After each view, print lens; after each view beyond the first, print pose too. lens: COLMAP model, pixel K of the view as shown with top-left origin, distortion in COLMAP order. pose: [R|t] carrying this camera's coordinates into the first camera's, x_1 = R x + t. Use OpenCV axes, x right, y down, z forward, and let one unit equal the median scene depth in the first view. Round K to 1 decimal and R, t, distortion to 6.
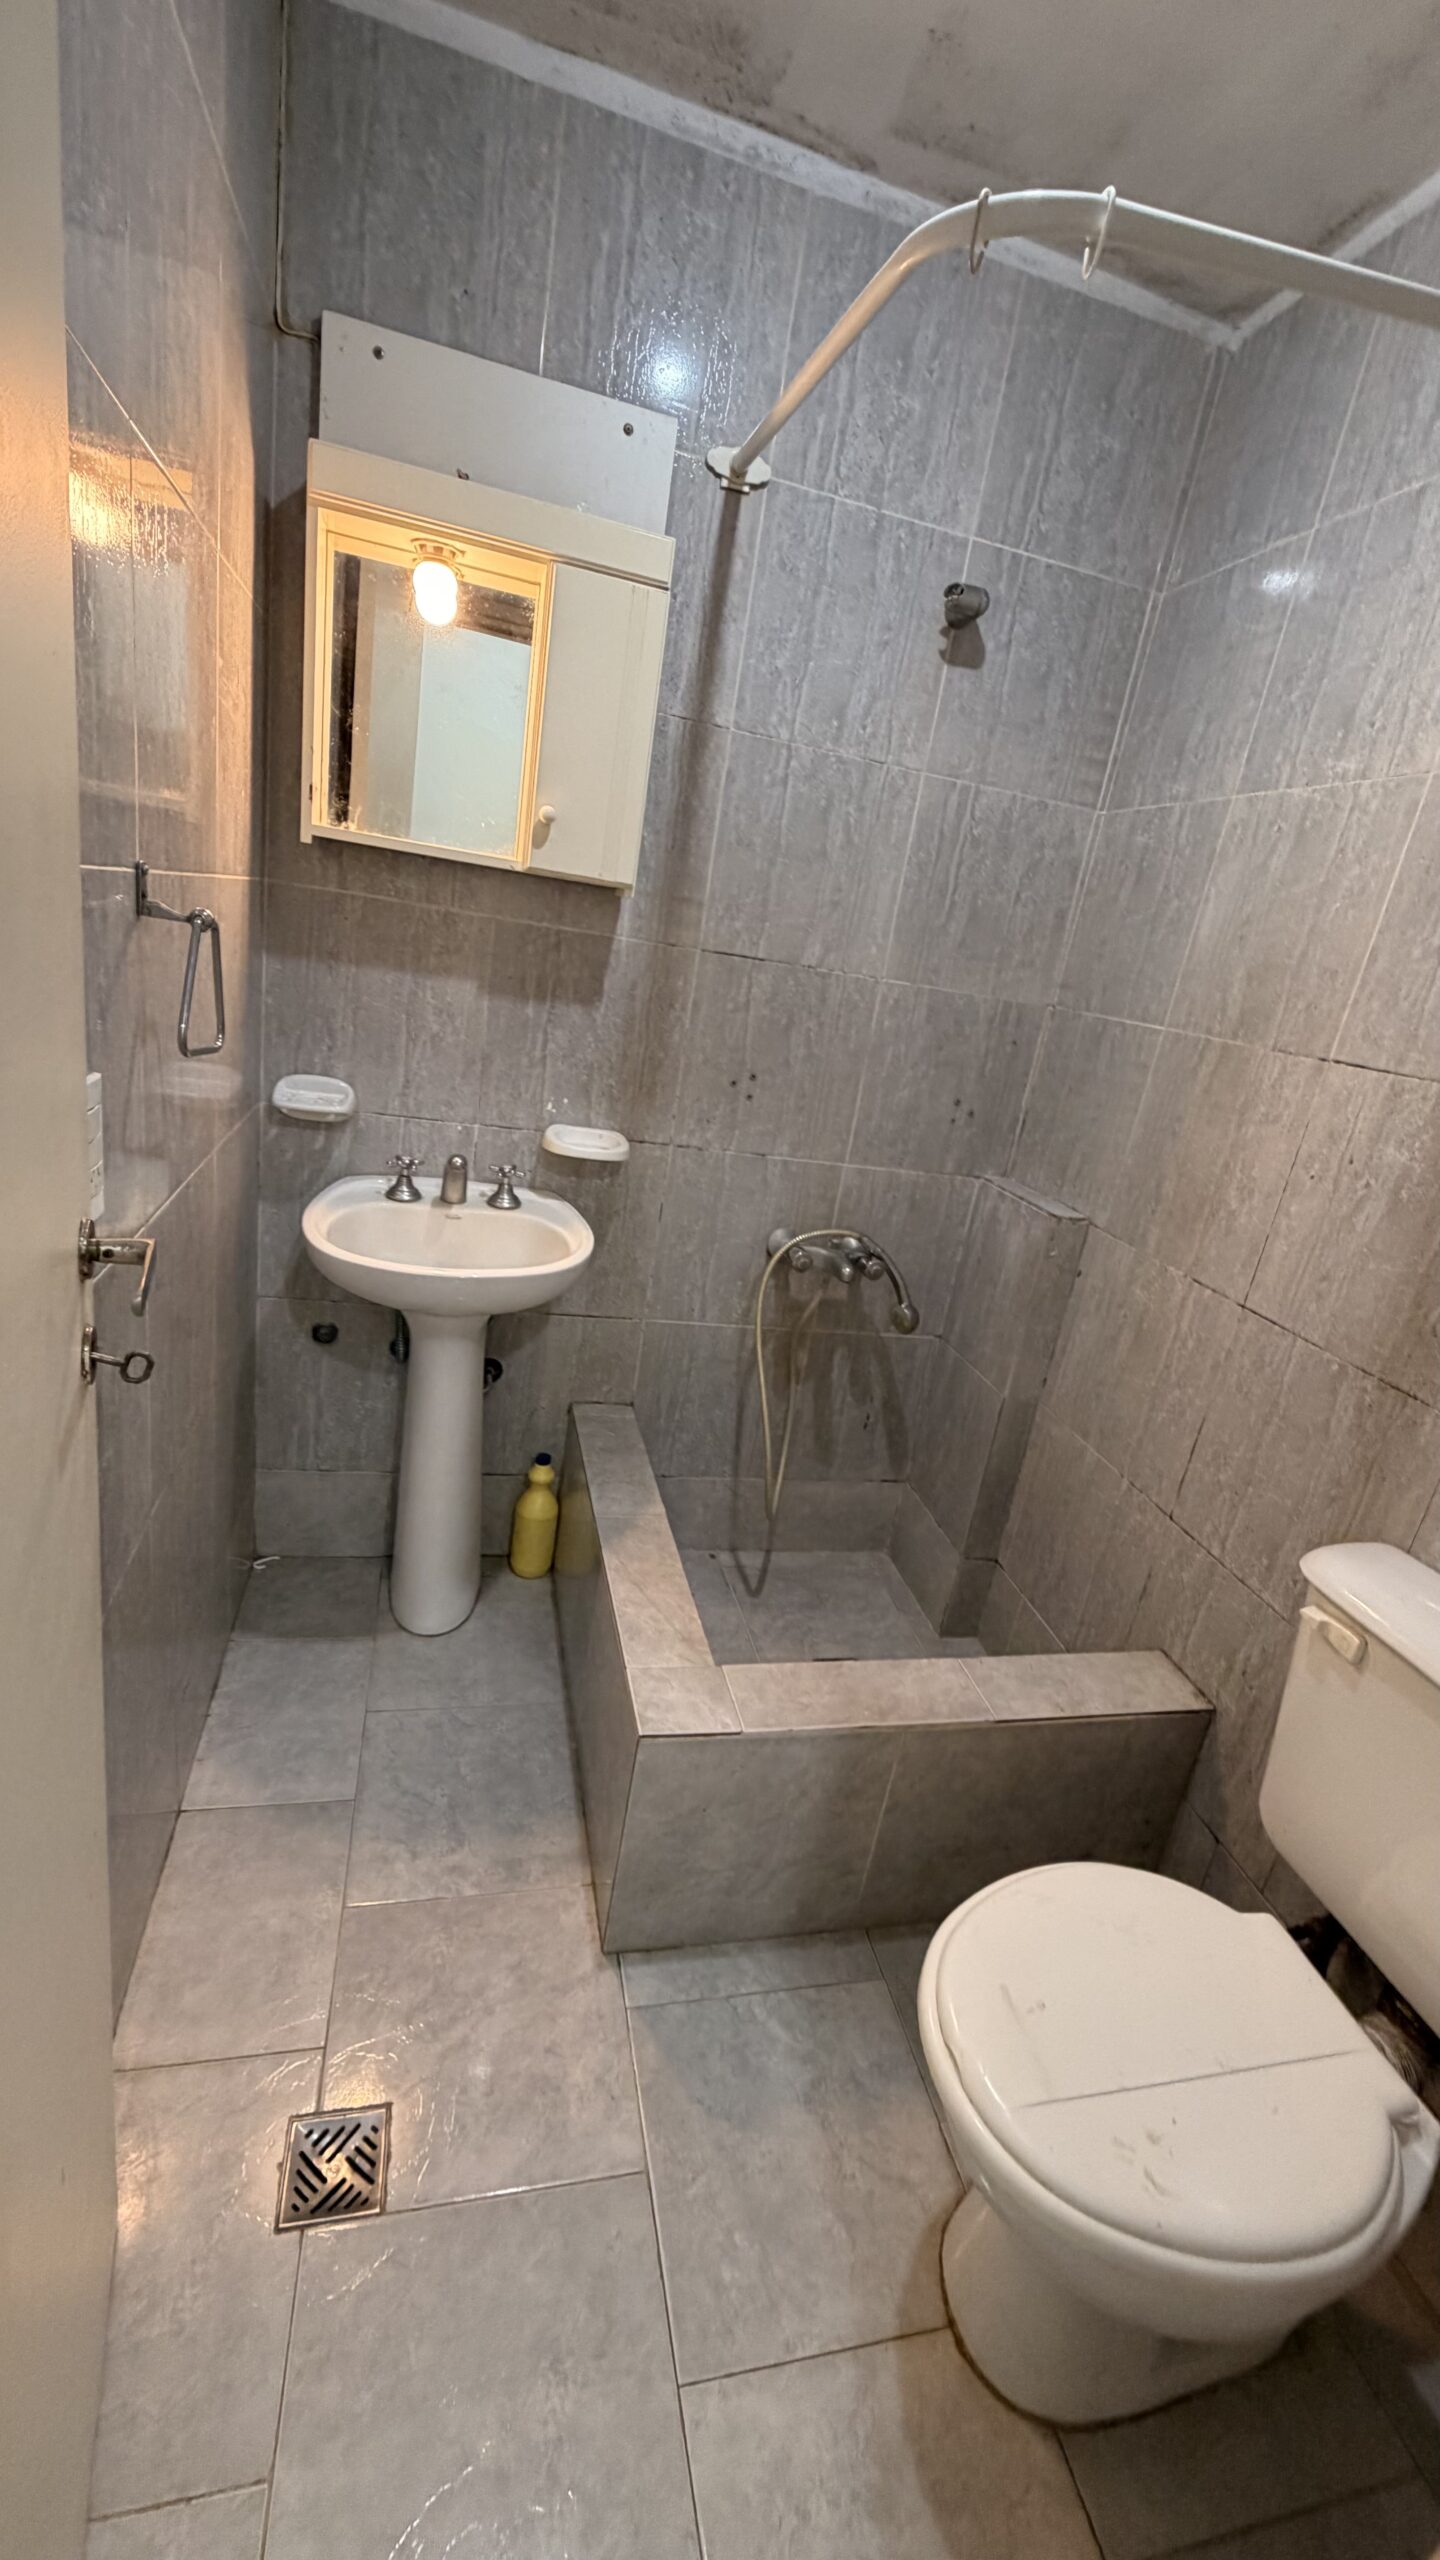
lens RADIAL K [[1016.5, 0, 725.2], [0, 1016.5, 1273.8], [0, 0, 1]] dist [-0.000999, 0.000192]
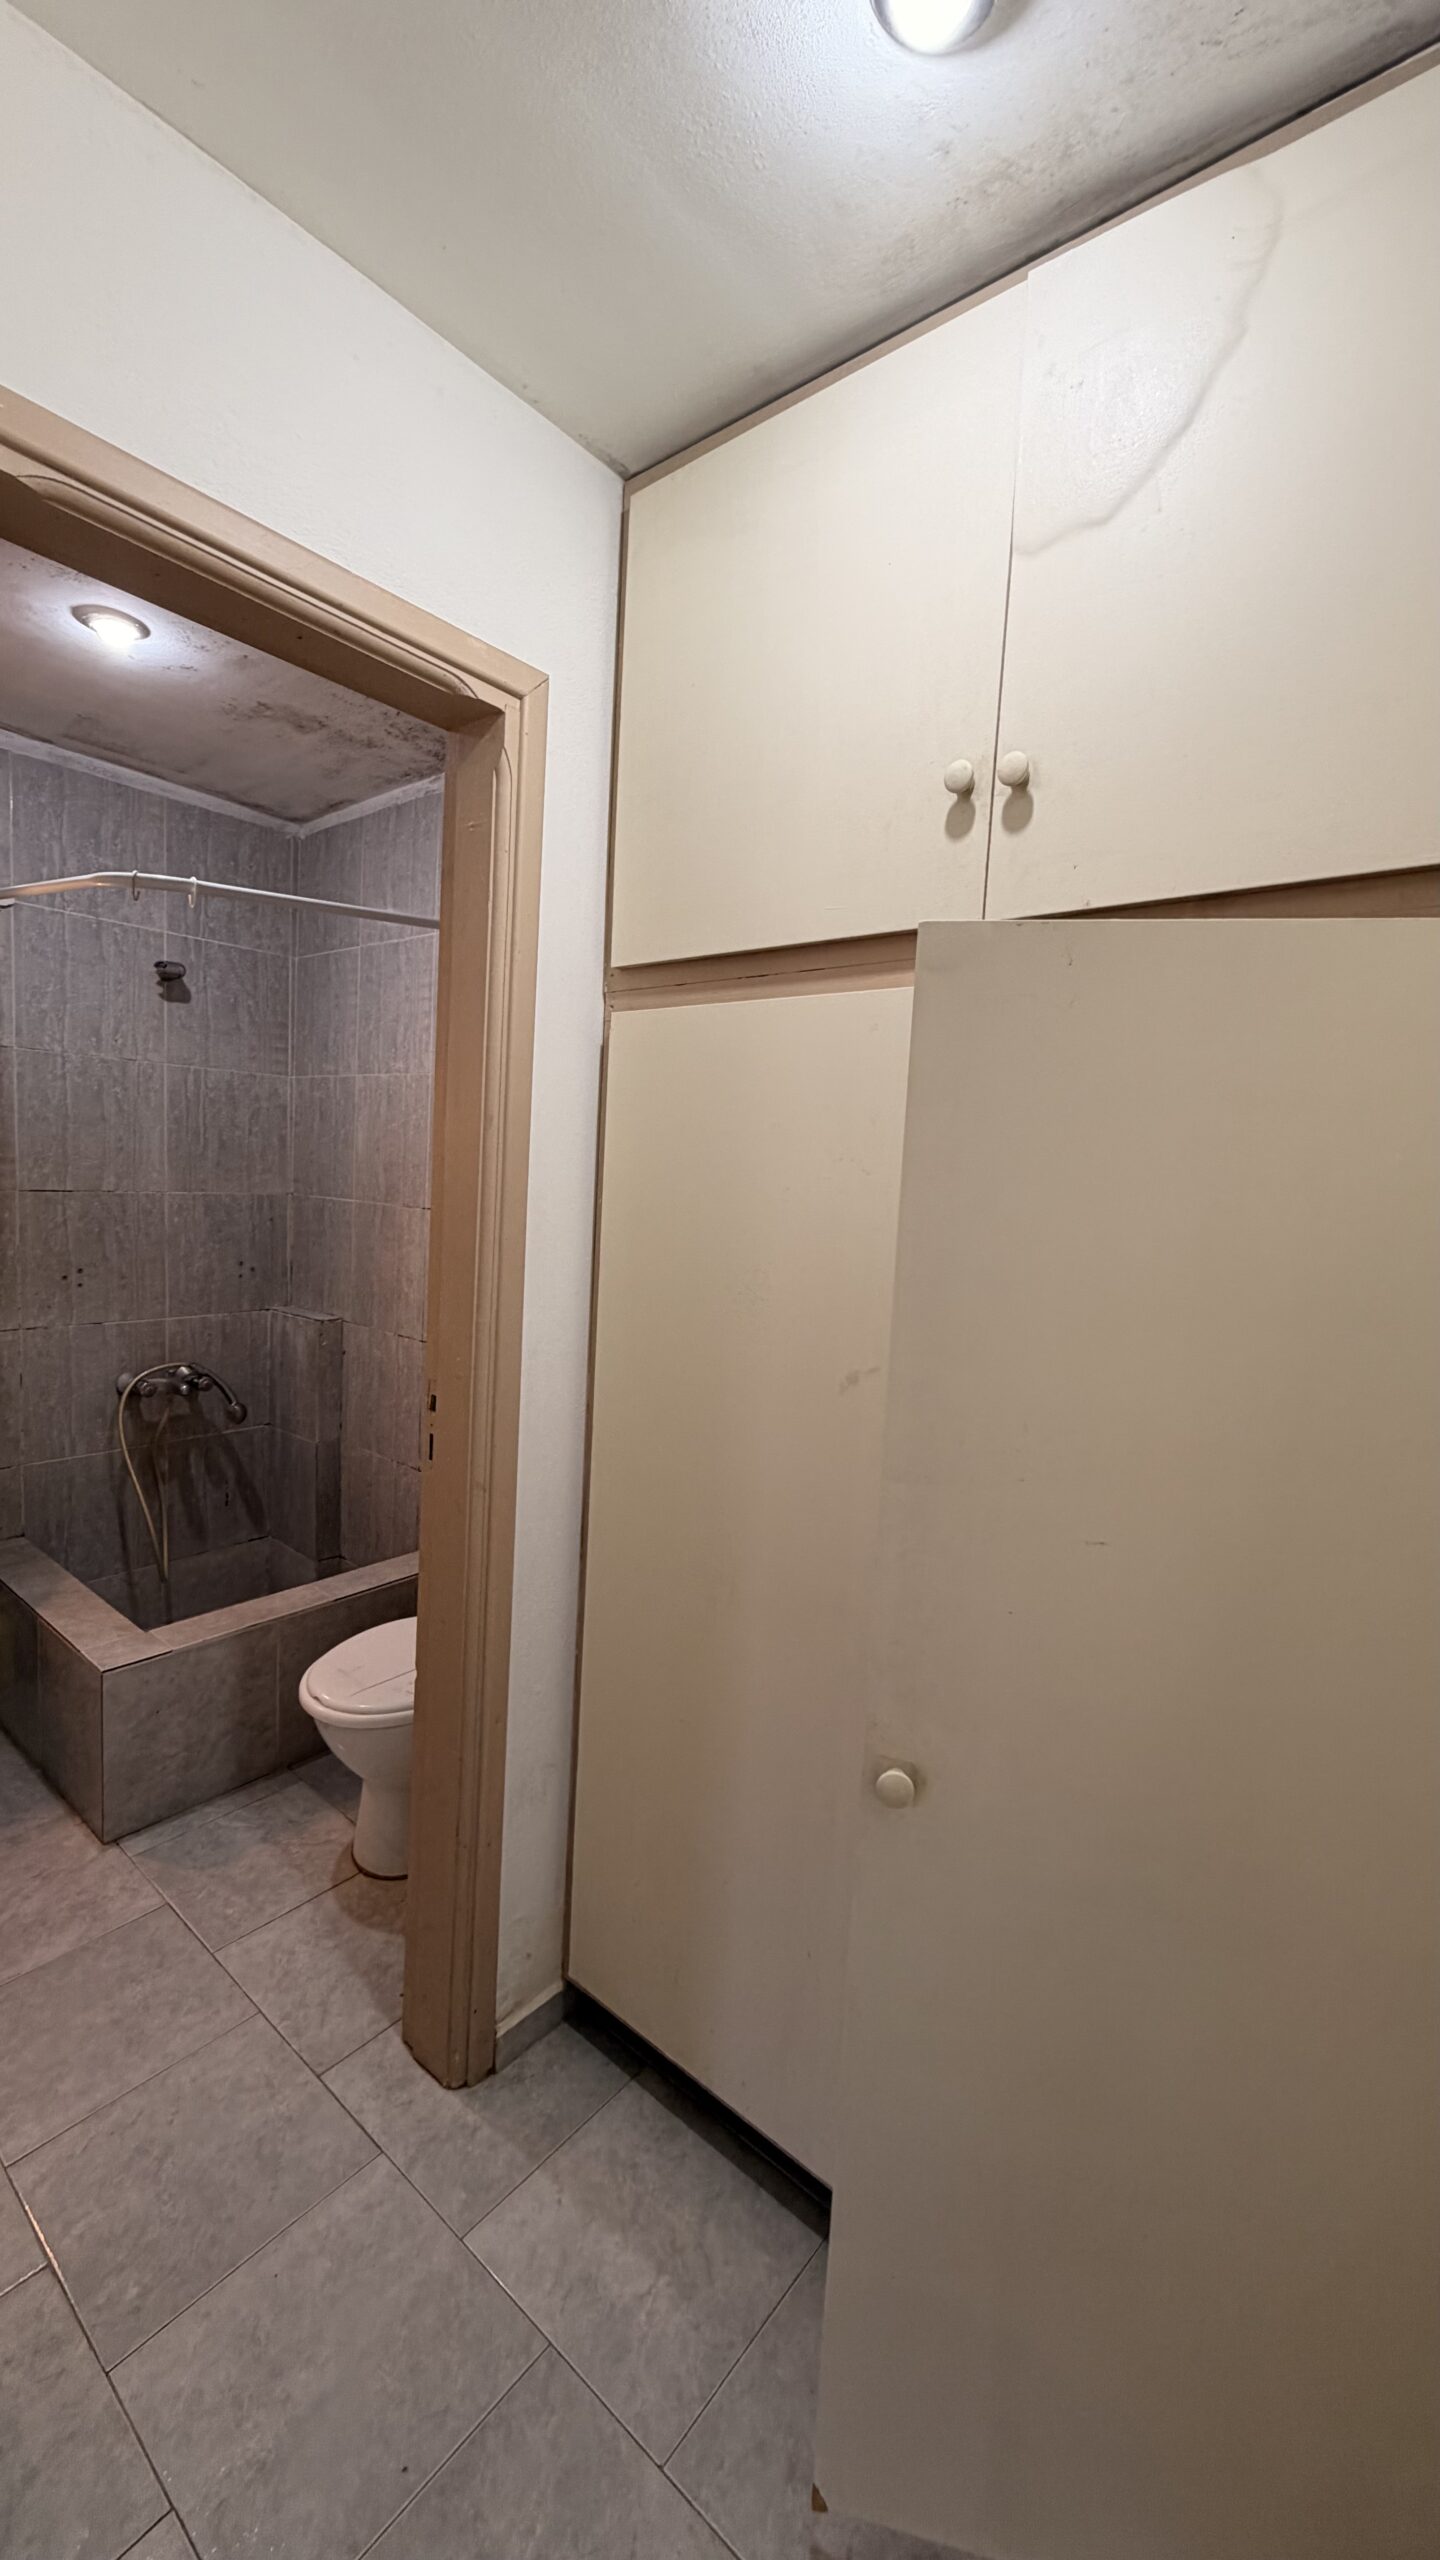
lens RADIAL K [[1016.5, 0, 725.2], [0, 1016.5, 1273.8], [0, 0, 1]] dist [-0.000999, 0.000192]
pose [[0.795811, -0.177734, 0.578875, -0.079661], [0.261189, 0.963208, -0.063334, 0.139069], [-0.546320, 0.201598, 0.812953, -0.659219]]
